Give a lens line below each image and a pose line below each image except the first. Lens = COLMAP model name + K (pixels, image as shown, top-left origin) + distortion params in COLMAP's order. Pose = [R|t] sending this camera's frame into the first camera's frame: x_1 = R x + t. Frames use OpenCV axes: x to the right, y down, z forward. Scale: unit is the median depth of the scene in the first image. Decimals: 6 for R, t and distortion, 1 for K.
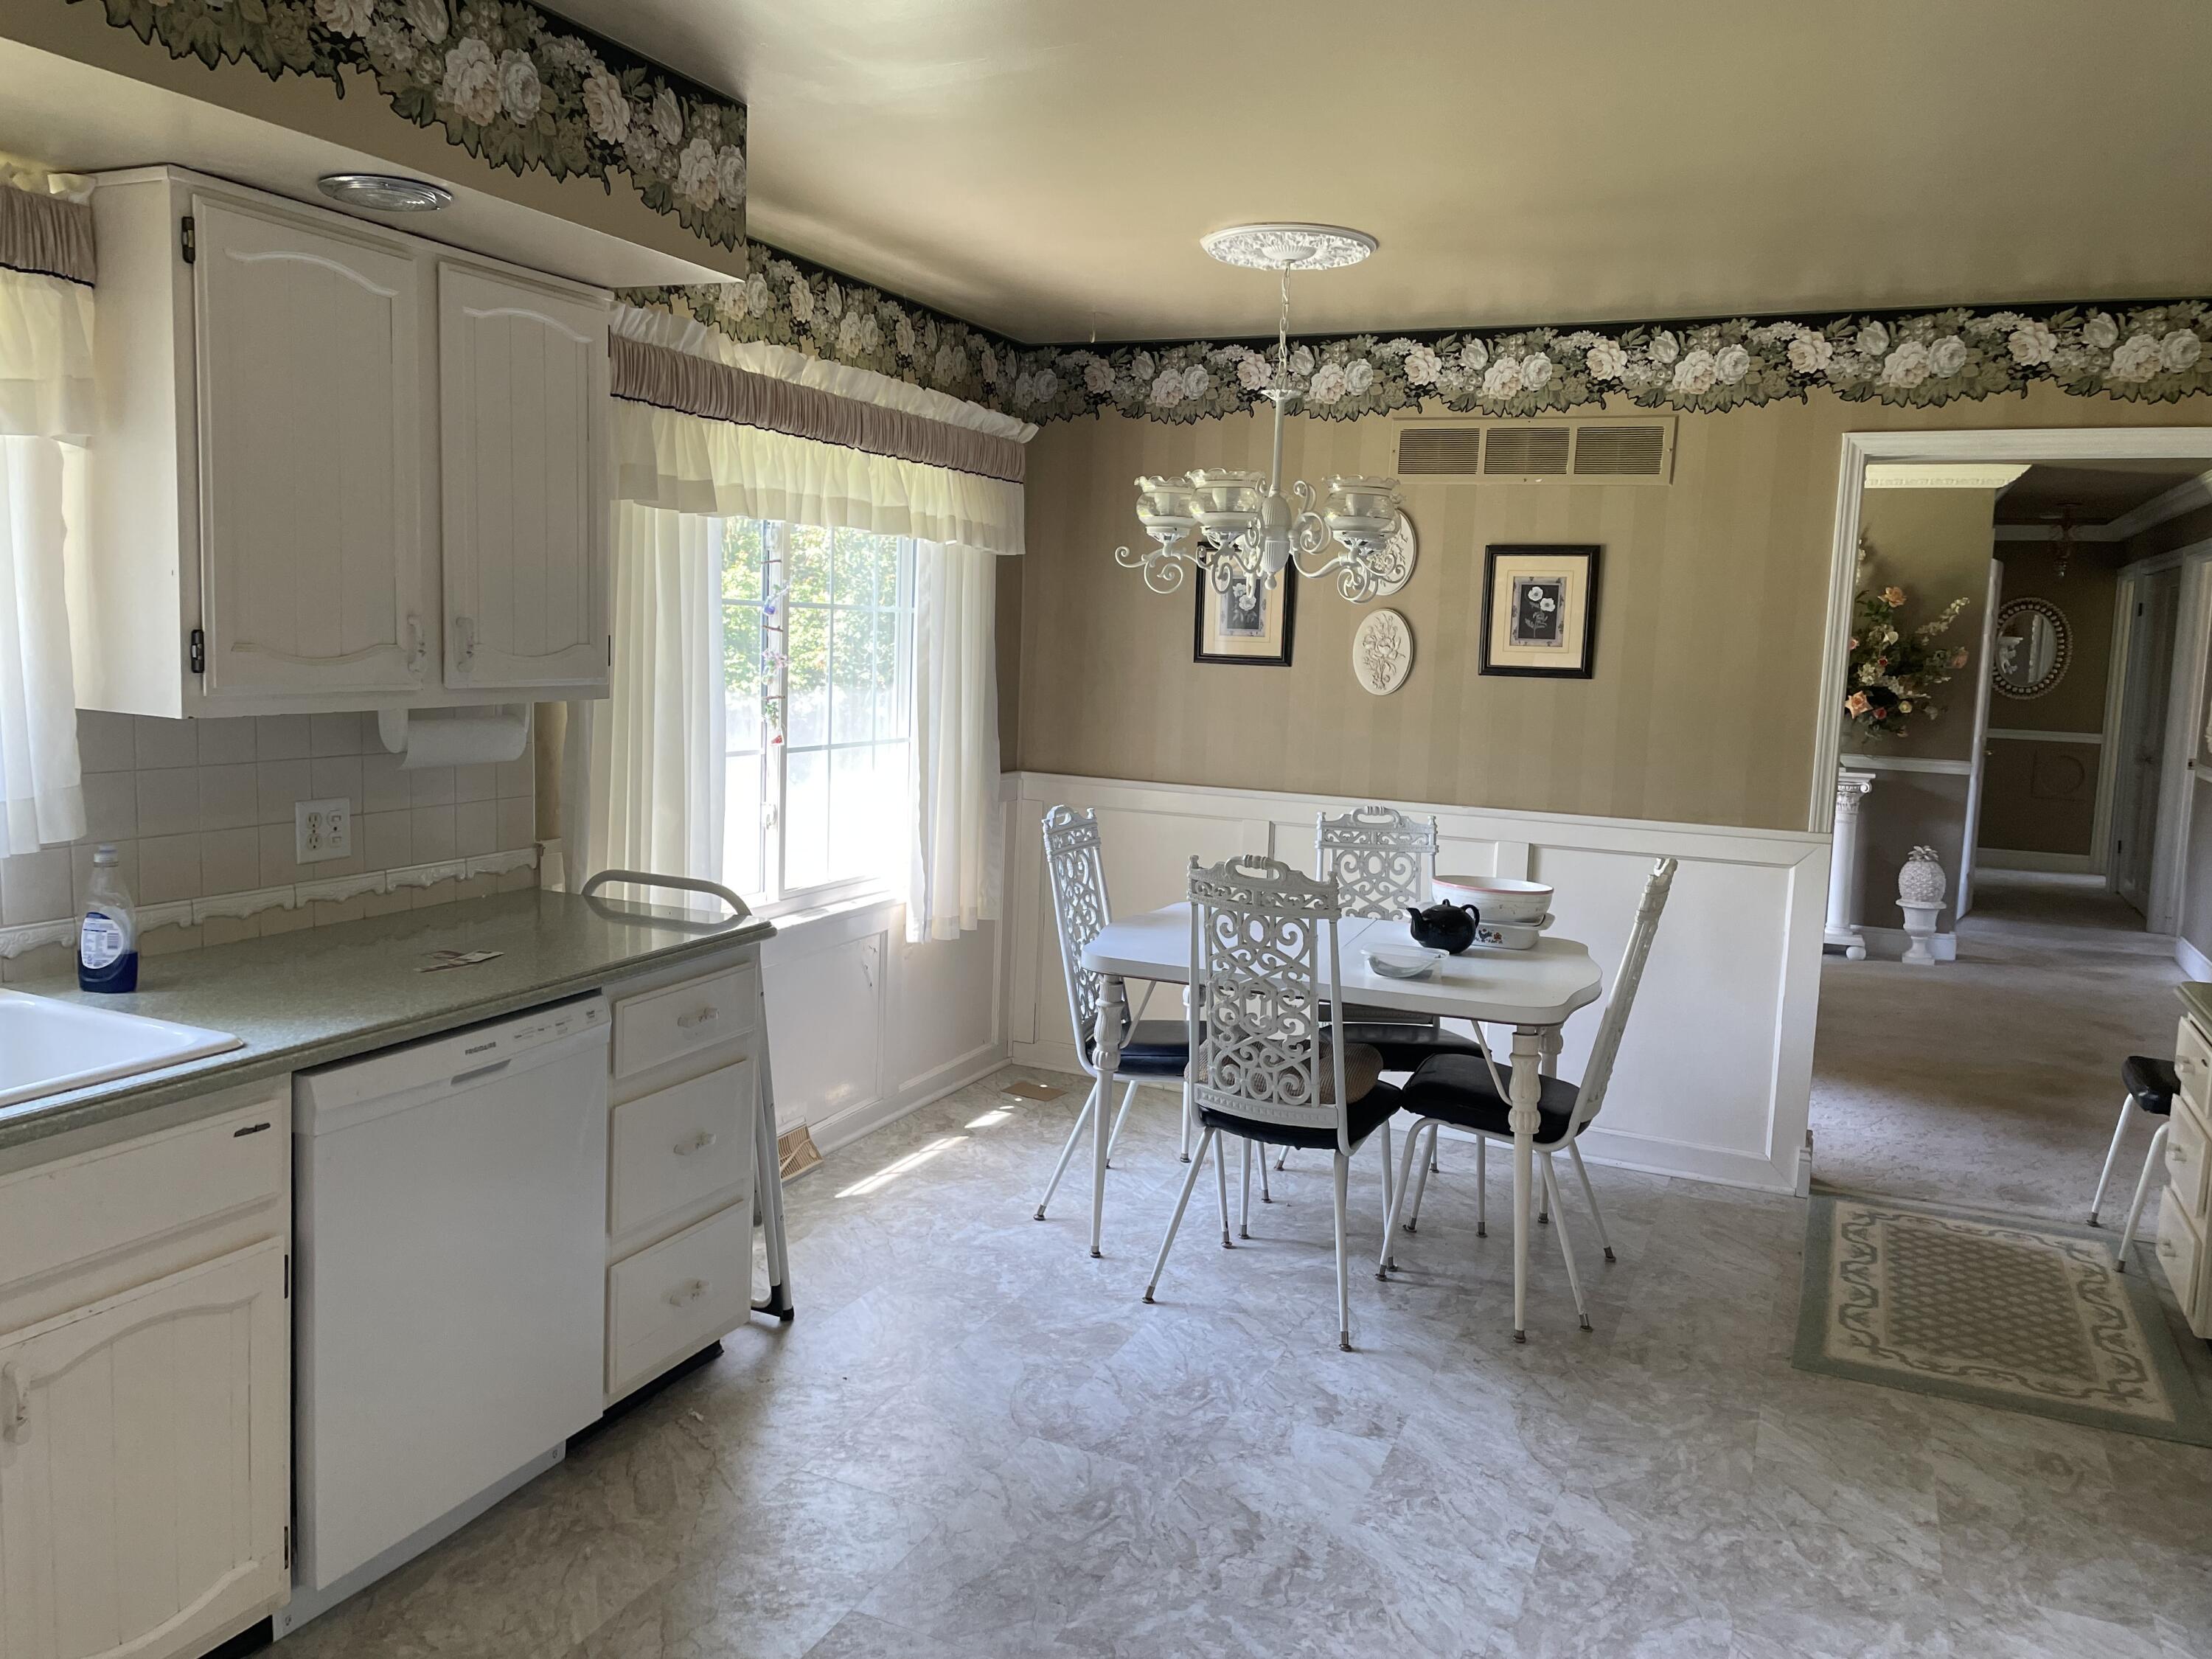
lens RADIAL K [[1678.1, 0, 1098.1], [0, 1678.1, 825.7], [0, 0, 1]] dist [-0.000236, 0.001011]
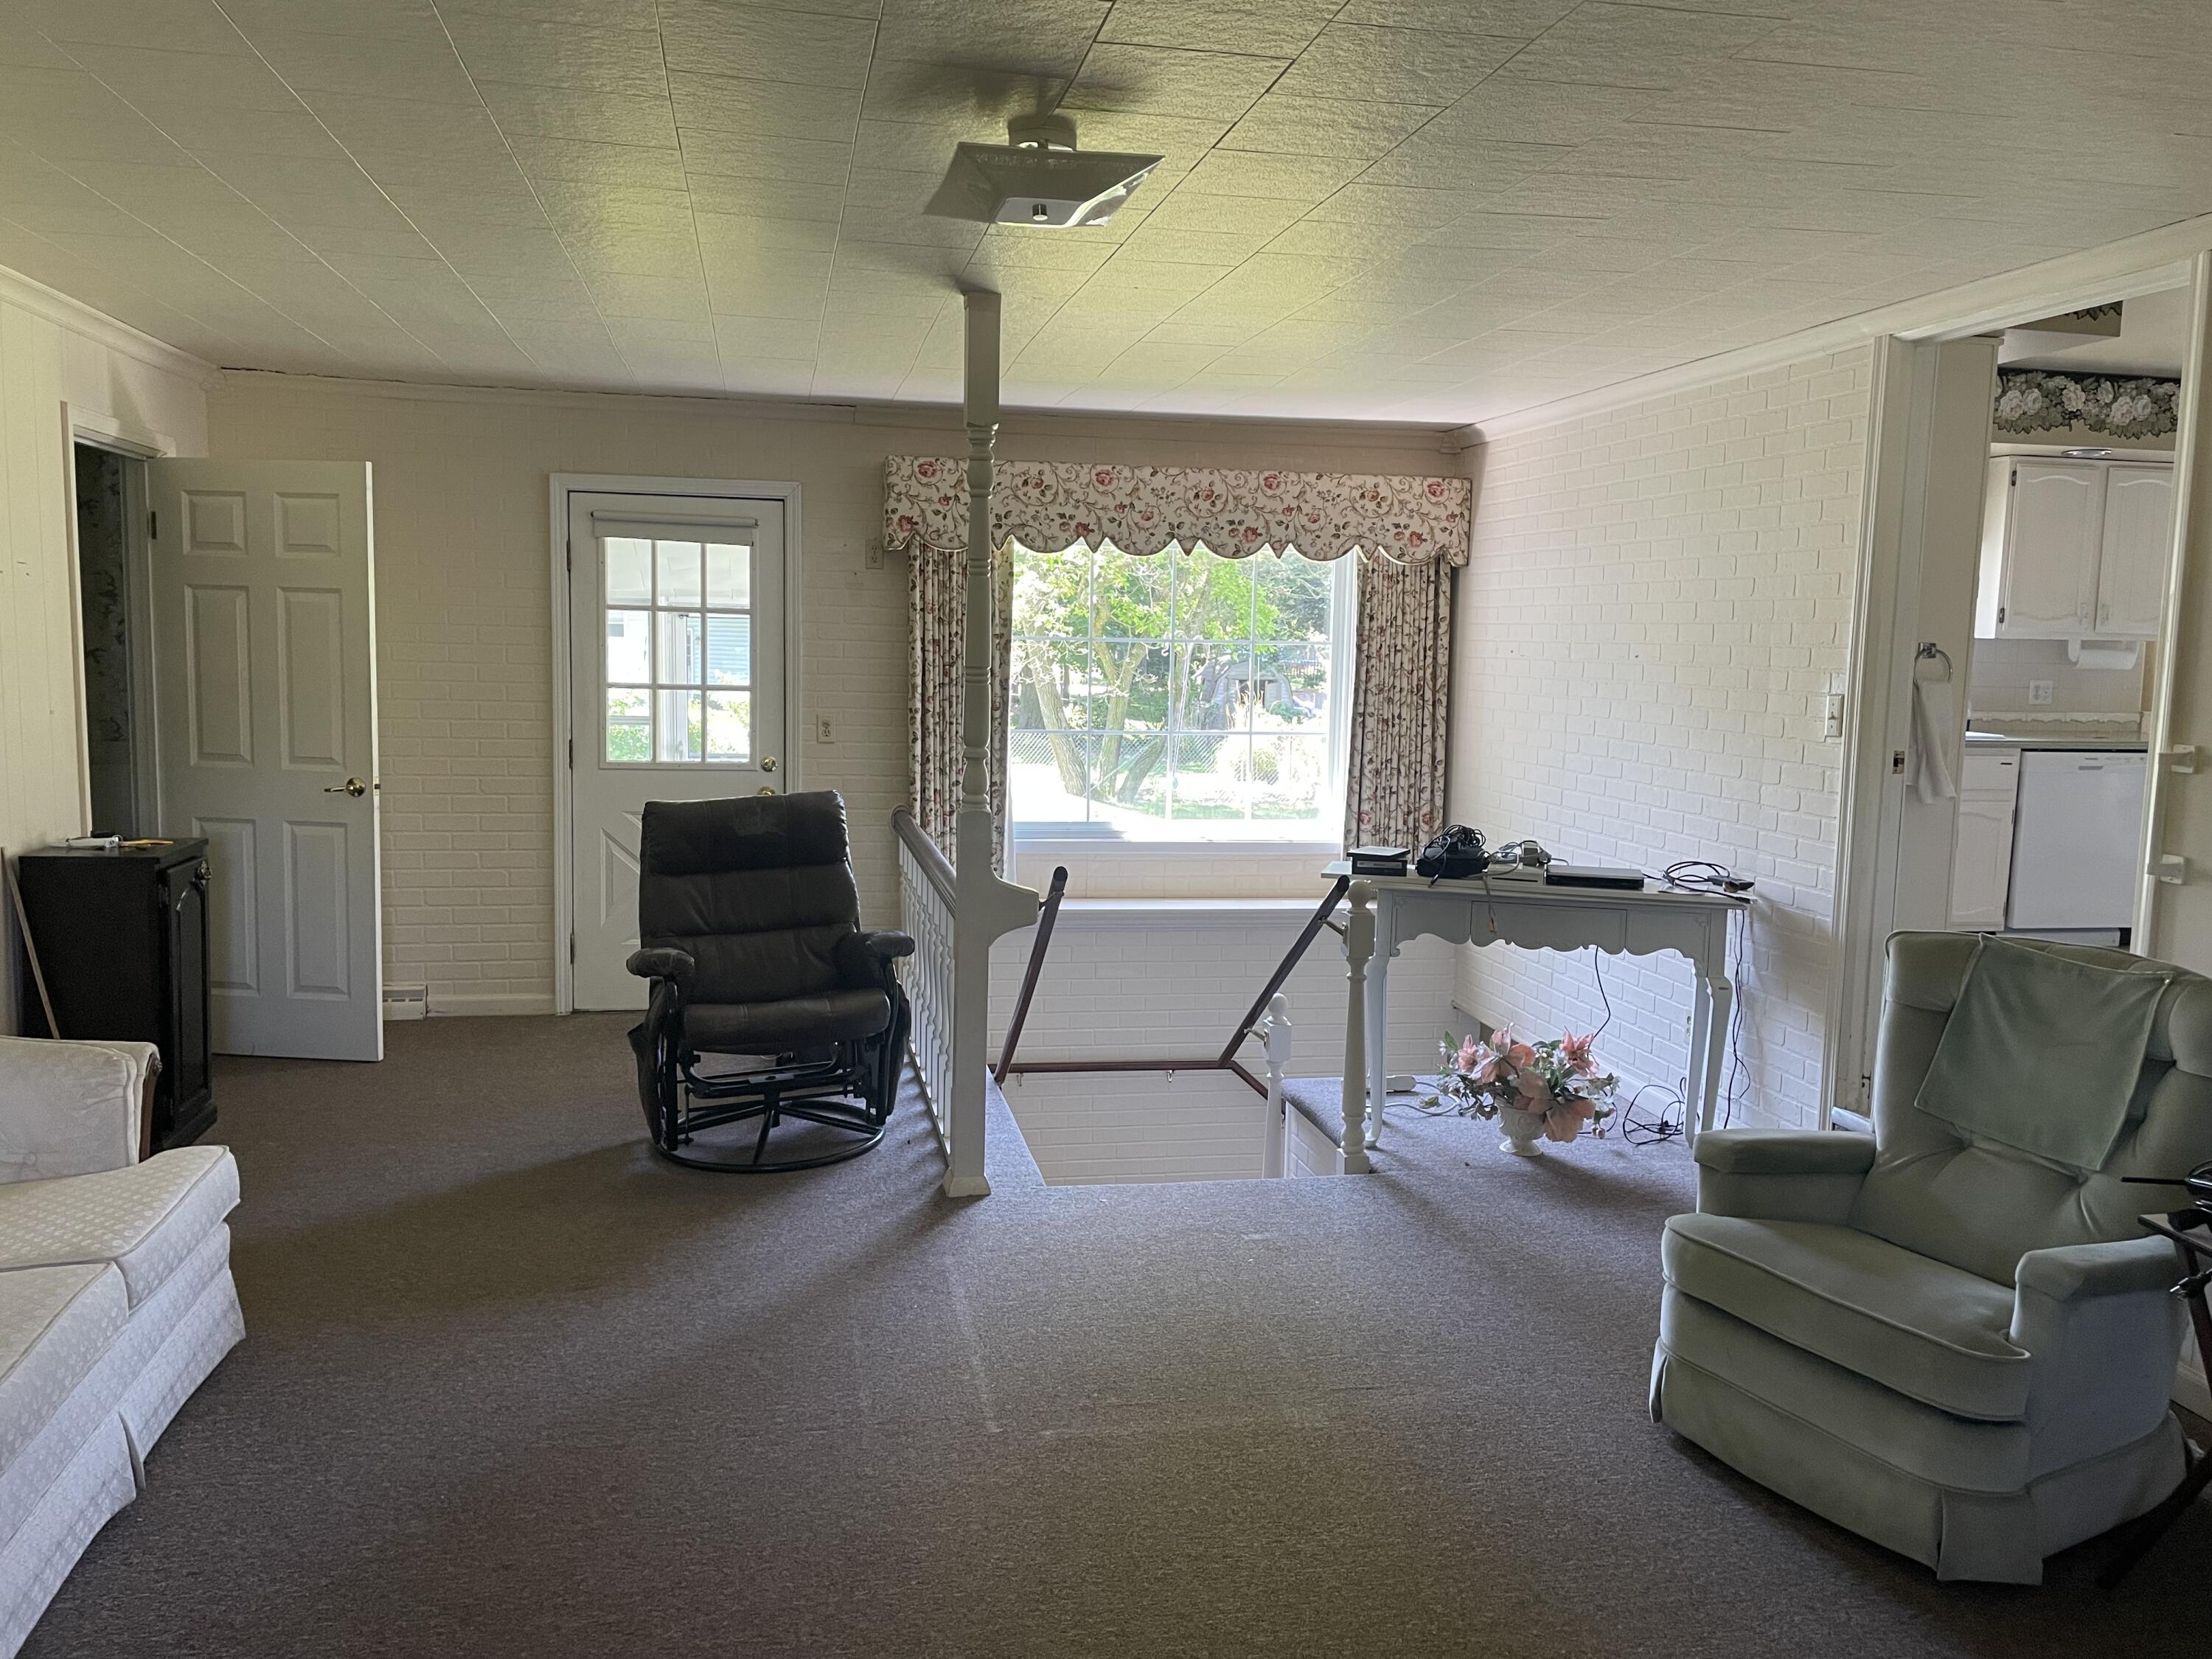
lens RADIAL K [[1678.1, 0, 1097.0], [0, 1678.1, 819.7], [0, 0, 1]] dist [-0.000236, 0.001011]
pose [[0.579173, 0.067756, -0.812384, 0.812807], [-0.093355, 0.995497, 0.016473, 0.299124], [0.809842, 0.066300, 0.582890, -1.676383]]
